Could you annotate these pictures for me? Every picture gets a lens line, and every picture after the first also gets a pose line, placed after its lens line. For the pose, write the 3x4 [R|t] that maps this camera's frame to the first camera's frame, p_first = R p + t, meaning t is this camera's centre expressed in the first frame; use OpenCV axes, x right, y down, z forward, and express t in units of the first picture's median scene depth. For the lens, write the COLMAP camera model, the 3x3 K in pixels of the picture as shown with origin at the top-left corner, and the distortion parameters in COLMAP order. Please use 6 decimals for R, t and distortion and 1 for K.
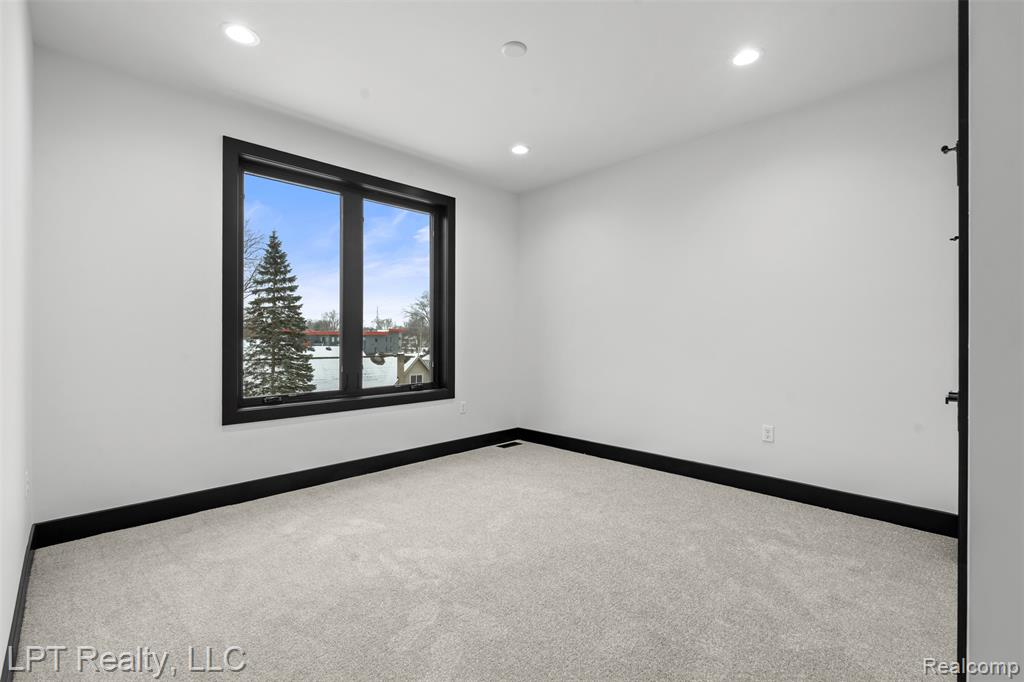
lens RADIAL K [[453.4, 0, 507.2], [0, 453.4, 341.7], [0, 0, 1]] dist [-0.001862, 0.000115]
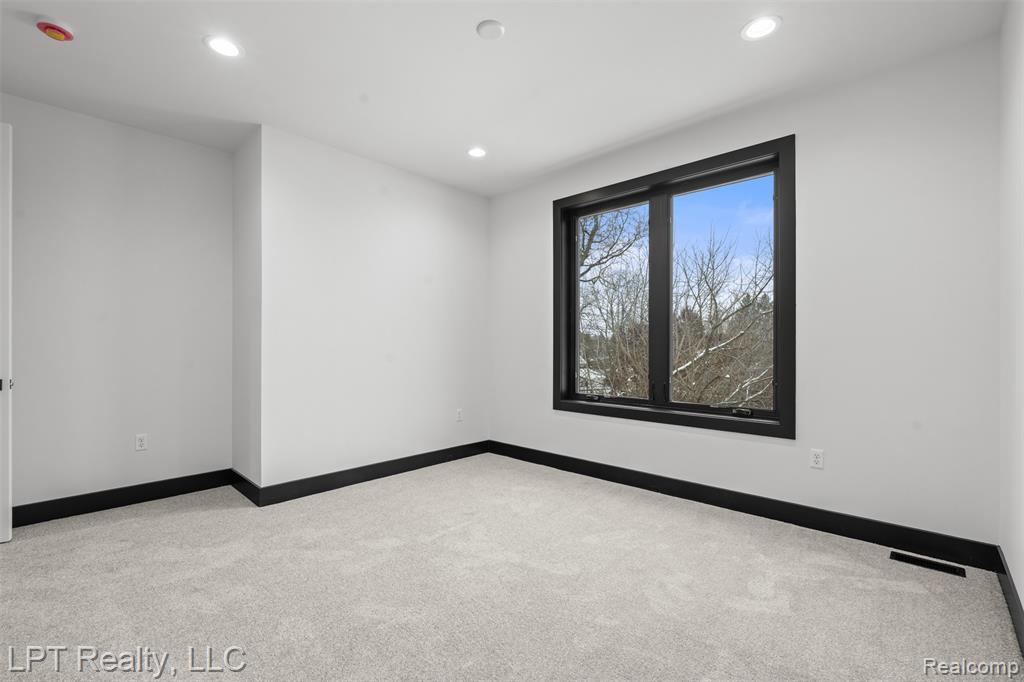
lens RADIAL K [[453.4, 0, 507.2], [0, 453.4, 341.7], [0, 0, 1]] dist [-0.001862, 0.000115]
pose [[0.033717, -0.009047, -0.999390, 0.630518], [-0.013505, 0.999864, -0.009507, -0.004764], [0.999340, 0.013818, 0.033591, 0.677936]]
